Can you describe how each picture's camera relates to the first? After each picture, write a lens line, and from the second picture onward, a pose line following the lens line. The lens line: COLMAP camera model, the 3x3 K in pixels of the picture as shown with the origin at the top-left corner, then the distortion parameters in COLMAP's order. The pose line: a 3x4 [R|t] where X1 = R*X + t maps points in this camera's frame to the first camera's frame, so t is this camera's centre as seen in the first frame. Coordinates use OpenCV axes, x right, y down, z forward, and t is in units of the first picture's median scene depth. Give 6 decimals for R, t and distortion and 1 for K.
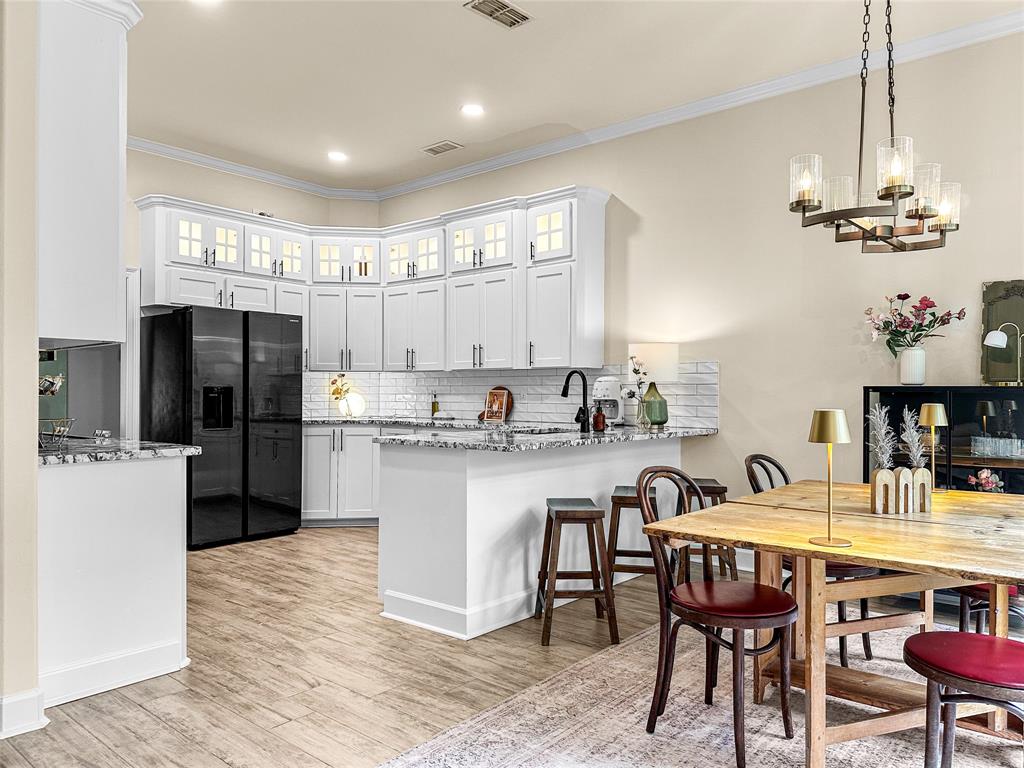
lens RADIAL K [[722.5, 0, 506.2], [0, 722.5, 393.7], [0, 0, 1]] dist [0.029952, -0.053006]
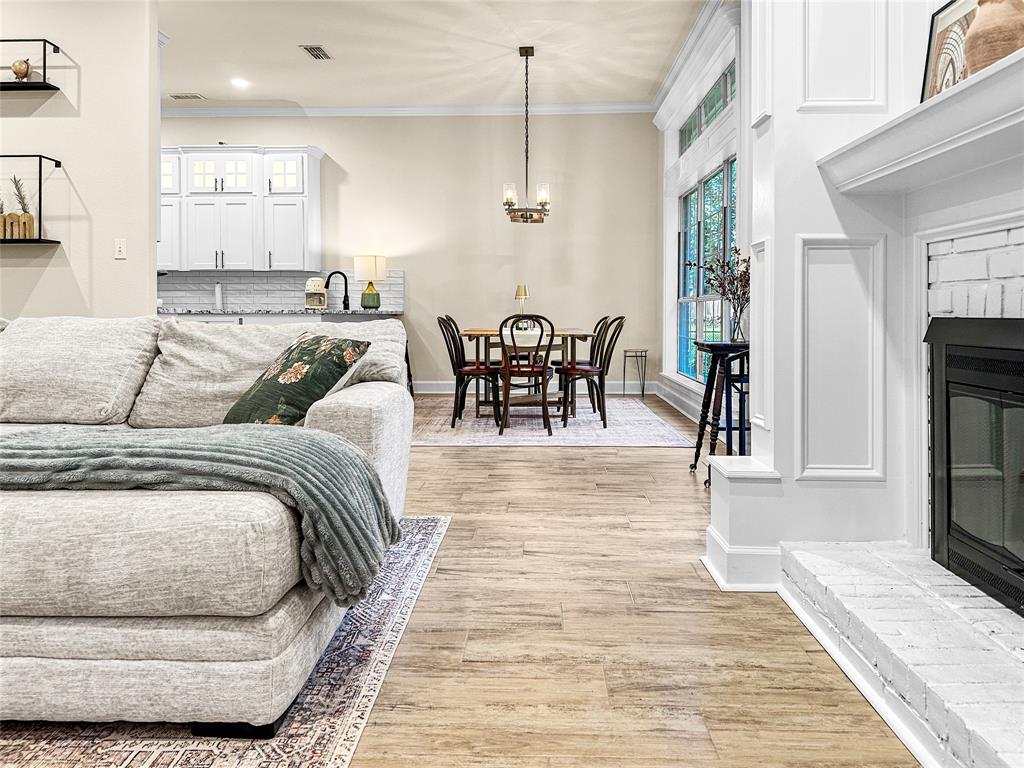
lens RADIAL K [[722.5, 0, 535.0], [0, 722.5, 344.1], [0, 0, 1]] dist [0.029952, -0.053006]
pose [[0.761349, -0.032111, 0.647546, -0.477823], [0.001837, 0.998876, 0.047373, 0.041141], [-0.648339, -0.034878, 0.760552, -0.394356]]
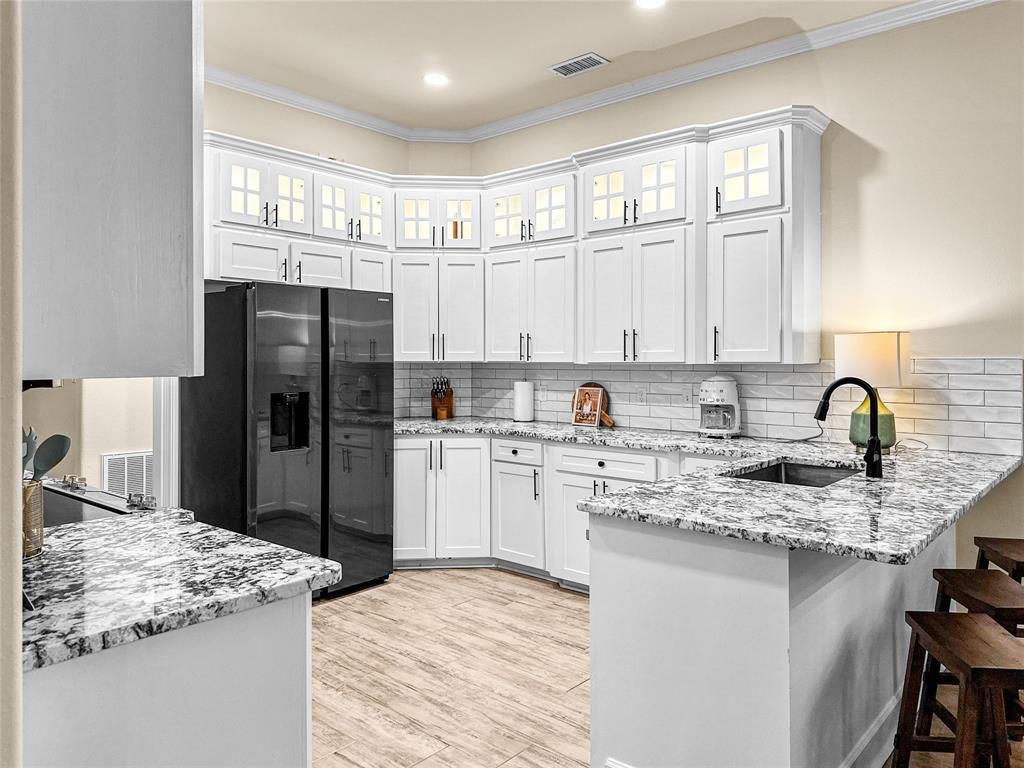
lens RADIAL K [[722.5, 0, 501.9], [0, 722.5, 366.1], [0, 0, 1]] dist [0.029952, -0.053006]
pose [[0.999677, -0.006056, -0.024674, -0.157487], [0.006332, 0.999918, 0.011126, -0.040877], [0.024605, -0.011279, 0.999634, 0.265781]]
